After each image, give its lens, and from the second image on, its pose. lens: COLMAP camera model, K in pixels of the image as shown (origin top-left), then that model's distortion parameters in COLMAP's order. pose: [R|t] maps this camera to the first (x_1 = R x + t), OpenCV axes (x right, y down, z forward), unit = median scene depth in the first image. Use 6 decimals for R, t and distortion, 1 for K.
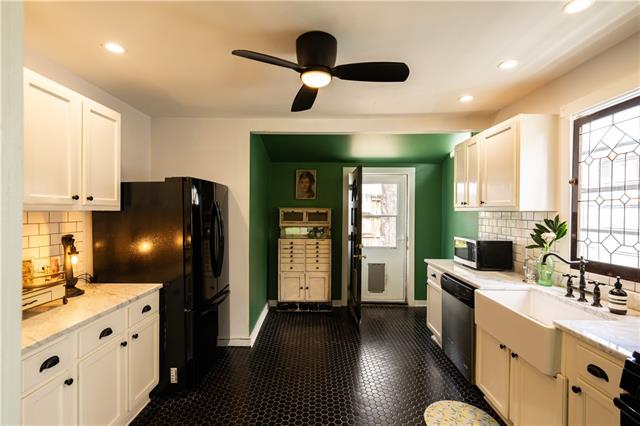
lens RADIAL K [[300.5, 0, 316.4], [0, 300.5, 214.7], [0, 0, 1]] dist [-0.000419, 0.000185]
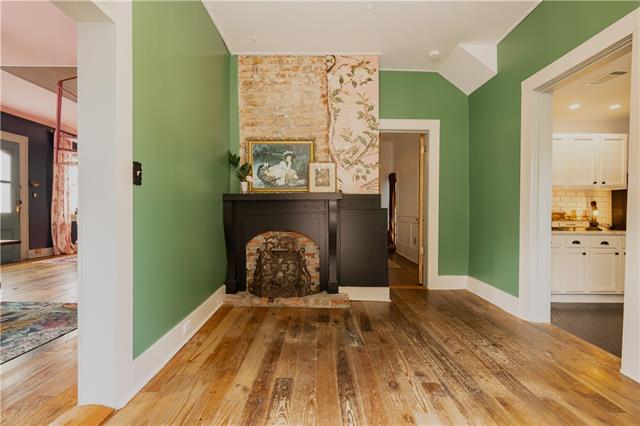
lens RADIAL K [[300.5, 0, 318.1], [0, 300.5, 209.2], [0, 0, 1]] dist [-0.000419, 0.000185]
pose [[0.025459, 0.007686, -0.999646, 1.038282], [-0.011432, 0.999907, 0.007397, 0.111130], [0.999610, 0.011239, 0.025545, -0.828904]]
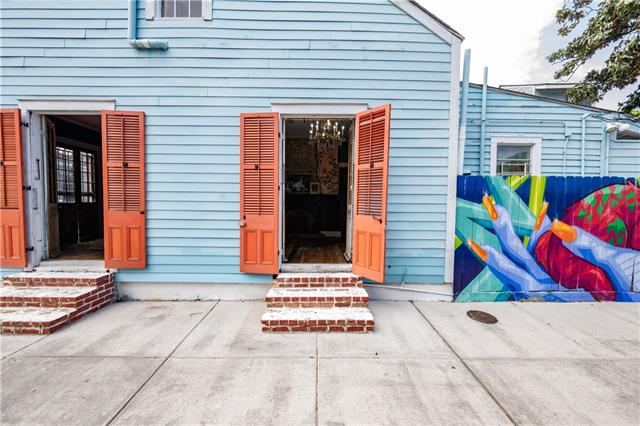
lens RADIAL K [[250.9, 0, 320.9], [0, 250.9, 210.6], [0, 0, 1]] dist [0.002540, 0.000048]
pose [[0.023254, 0.044719, -0.998729, 2.843557], [-0.014575, 0.998908, 0.044388, 0.106450], [0.999623, 0.013524, 0.023881, -0.759068]]
